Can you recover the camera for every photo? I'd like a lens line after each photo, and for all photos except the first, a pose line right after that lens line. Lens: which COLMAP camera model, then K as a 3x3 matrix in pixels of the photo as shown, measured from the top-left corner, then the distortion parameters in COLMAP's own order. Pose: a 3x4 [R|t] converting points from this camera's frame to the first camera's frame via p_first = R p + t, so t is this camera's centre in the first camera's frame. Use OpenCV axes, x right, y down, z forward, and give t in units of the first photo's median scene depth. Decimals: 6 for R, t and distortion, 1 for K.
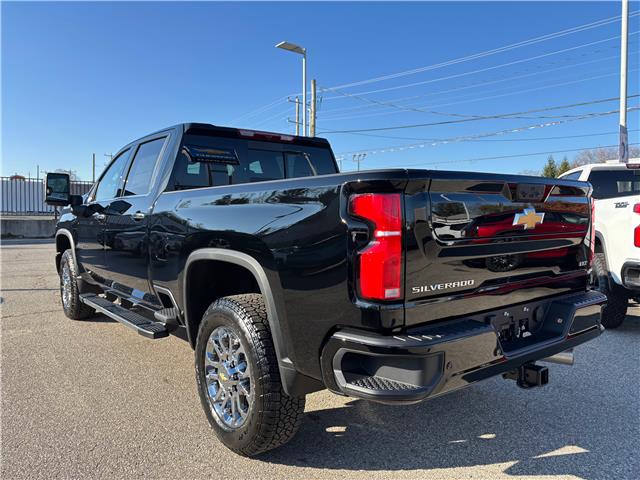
lens RADIAL K [[484.2, 0, 317.2], [0, 484.2, 239.0], [0, 0, 1]] dist [0.036479, -0.001581]
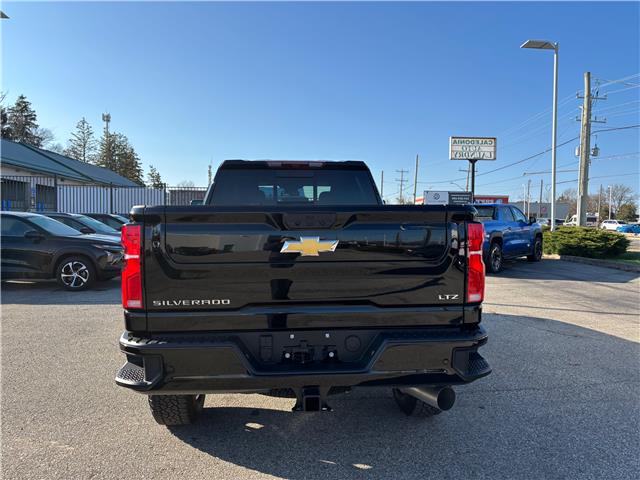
lens RADIAL K [[485.9, 0, 323.3], [0, 485.9, 236.3], [0, 0, 1]] dist [0.026569, -0.004047]
pose [[0.833134, 0.015044, -0.552867, 0.787928], [-0.029711, 0.999404, -0.017578, -0.035315], [0.552273, 0.031071, 0.833084, 0.124771]]
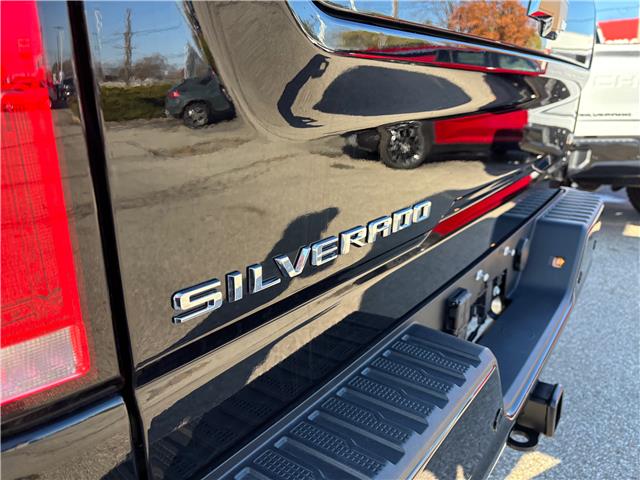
lens RADIAL K [[484.2, 0, 317.2], [0, 484.2, 239.0], [0, 0, 1]] dist [0.036479, -0.001581]
pose [[0.956534, -0.103800, 0.272521, 0.126228], [0.044542, 0.975546, 0.215235, 0.029067], [-0.288198, -0.193741, 0.937767, 0.524586]]
